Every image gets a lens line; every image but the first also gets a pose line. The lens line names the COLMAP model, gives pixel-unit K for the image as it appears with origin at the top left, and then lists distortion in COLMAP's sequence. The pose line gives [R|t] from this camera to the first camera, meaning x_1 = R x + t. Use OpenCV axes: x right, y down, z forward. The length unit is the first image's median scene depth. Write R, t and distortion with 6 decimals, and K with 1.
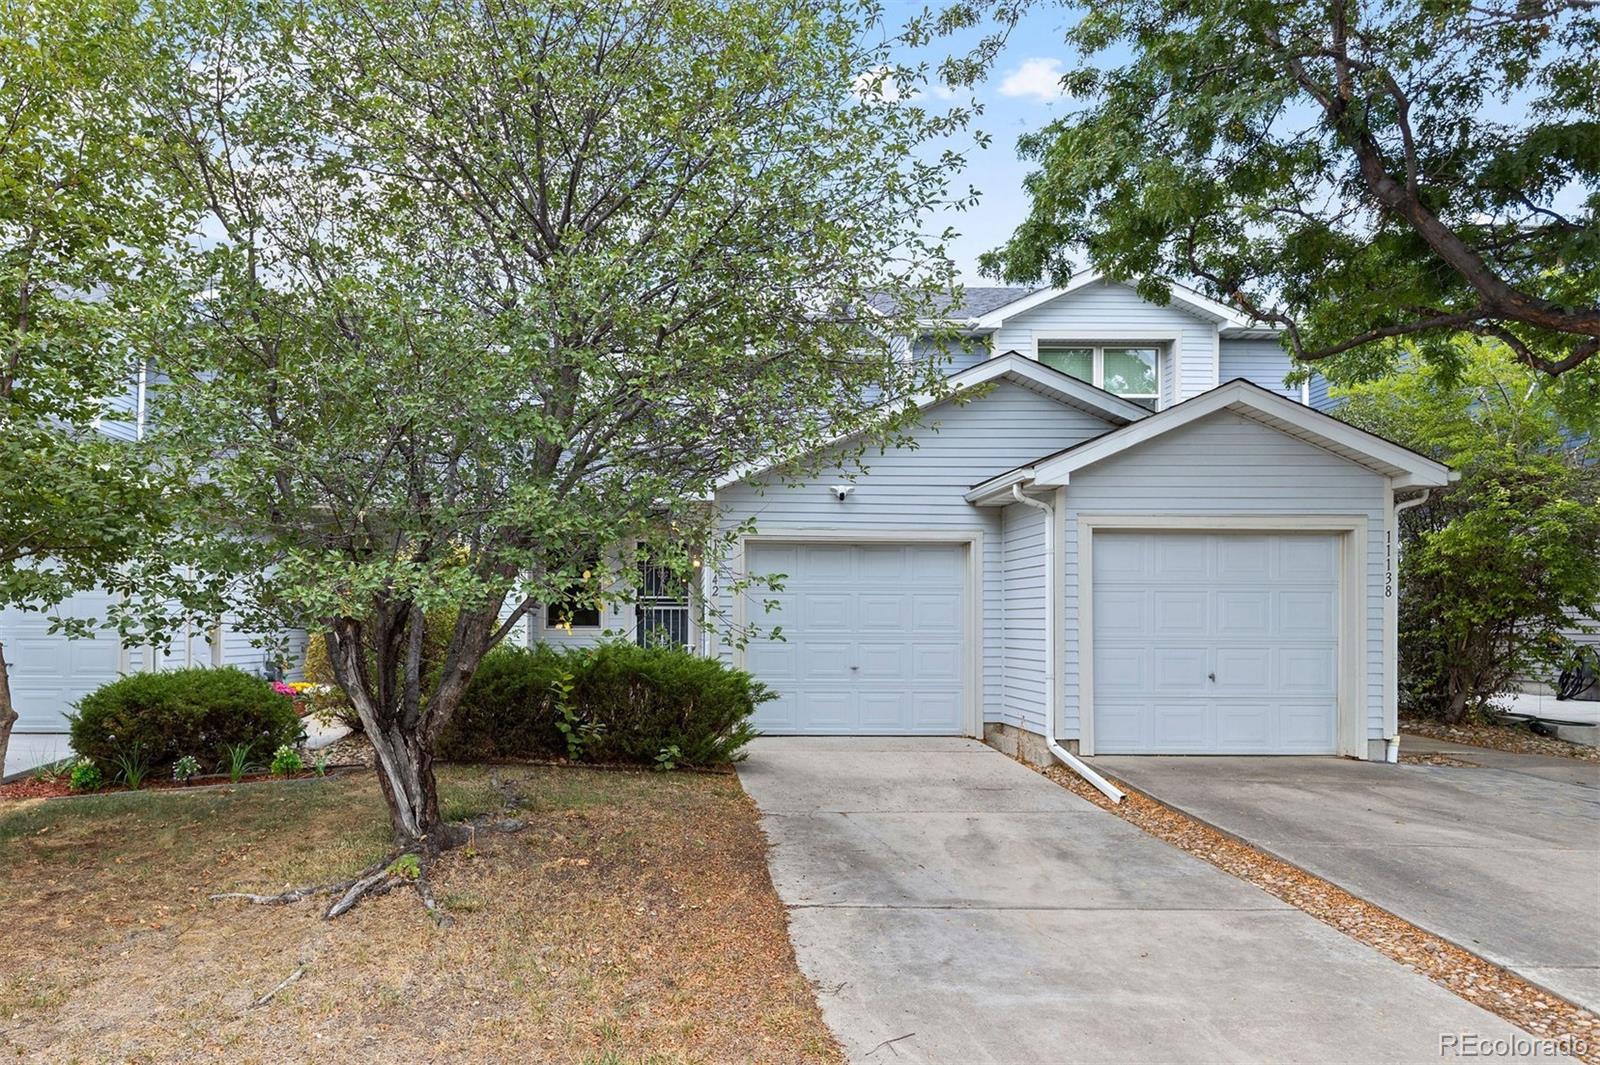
lens RADIAL K [[995.3, 0, 799.5], [0, 995.3, 619.6], [0, 0, 1]] dist [-0.002999, 0.002964]
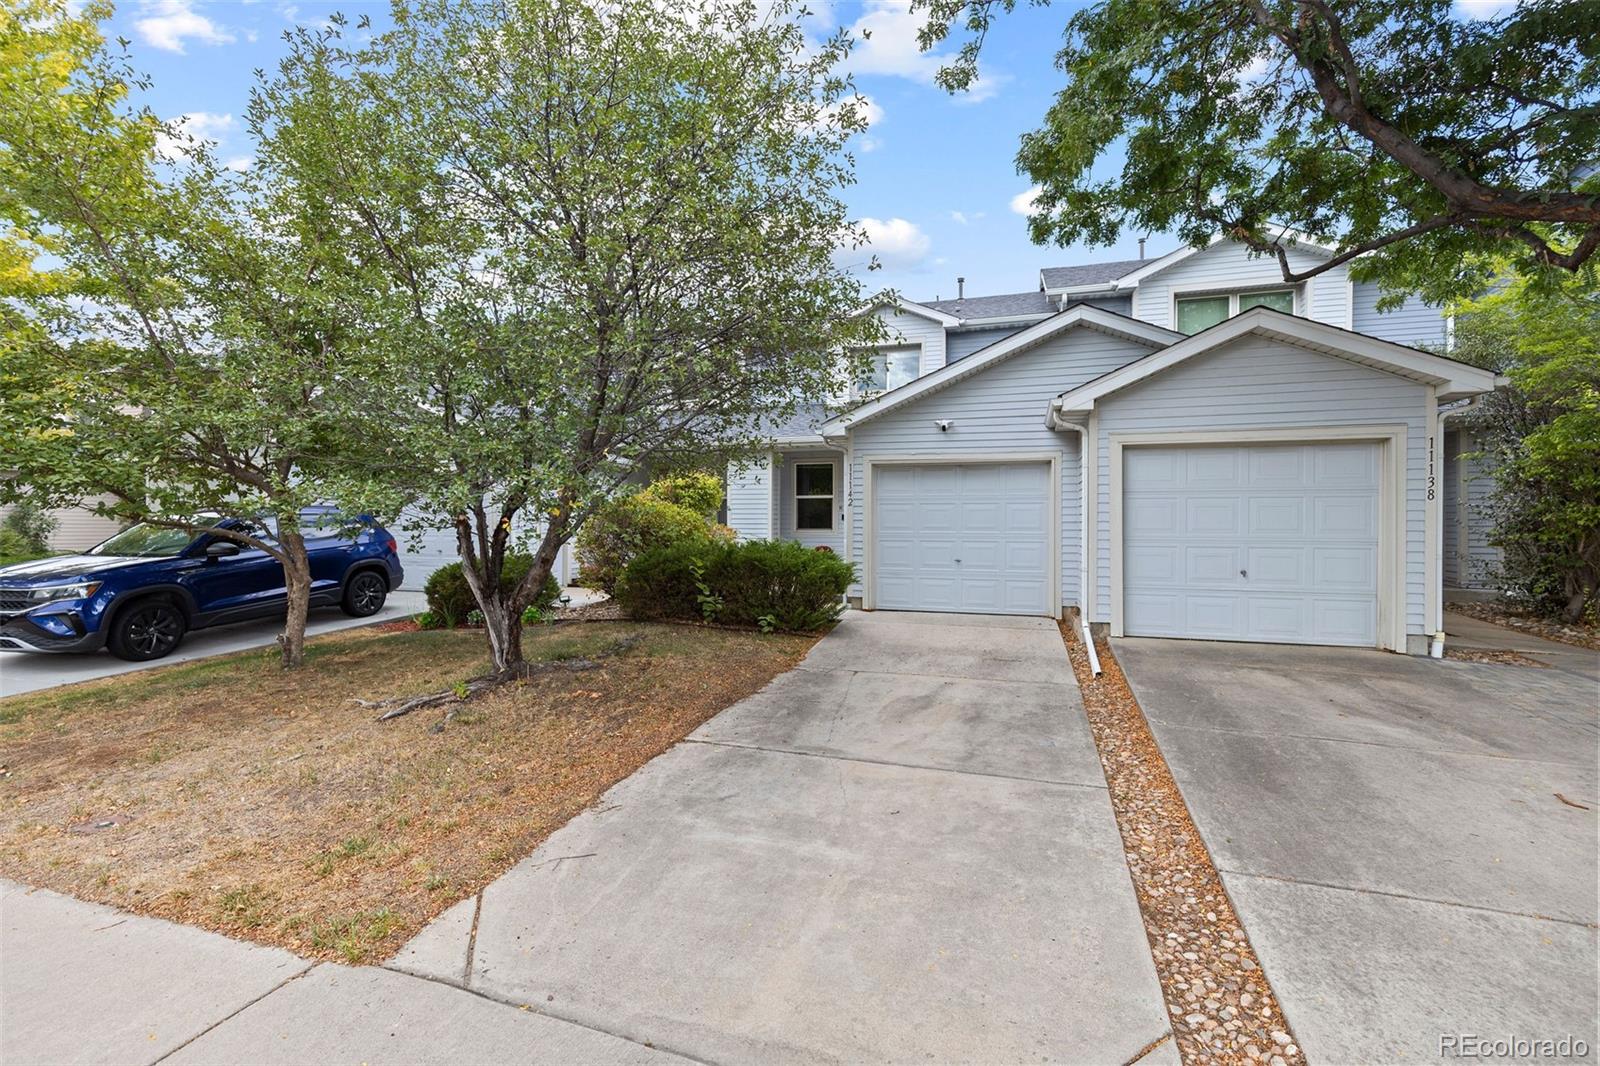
lens RADIAL K [[713.6, 0, 794.3], [0, 713.6, 524.1], [0, 0, 1]] dist [0.003430, -0.001011]
pose [[0.950498, -0.001234, -0.310729, 0.203006], [0.000920, 0.999999, -0.001158, 0.003104], [0.310730, 0.000815, 0.950498, 0.076846]]
